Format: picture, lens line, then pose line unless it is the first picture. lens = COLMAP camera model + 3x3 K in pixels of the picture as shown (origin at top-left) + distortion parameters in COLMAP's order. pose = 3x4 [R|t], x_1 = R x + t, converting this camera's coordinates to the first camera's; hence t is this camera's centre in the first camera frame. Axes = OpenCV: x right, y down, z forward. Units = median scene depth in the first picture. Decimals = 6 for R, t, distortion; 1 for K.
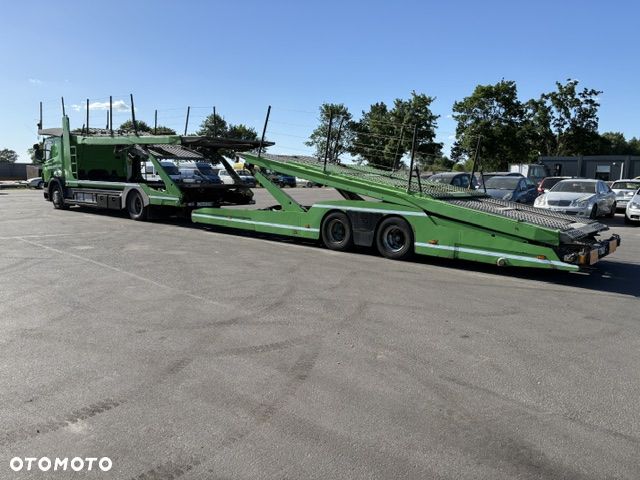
lens RADIAL K [[494.4, 0, 320.0], [0, 494.4, 240.0], [0, 0, 1]] dist [0.025570, 0.000493]
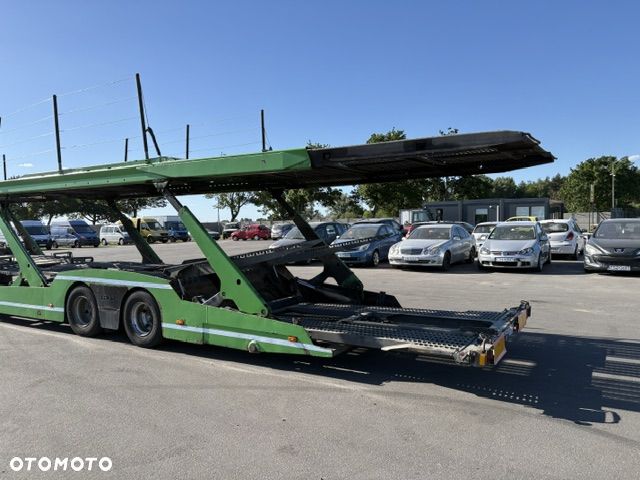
lens RADIAL K [[494.4, 0, 320.0], [0, 494.4, 240.0], [0, 0, 1]] dist [0.025570, 0.000493]
pose [[0.986872, -0.045784, 0.154882, 0.275755], [0.060879, 0.993693, -0.094170, -0.030805], [-0.149593, 0.102363, 0.983435, 0.176395]]
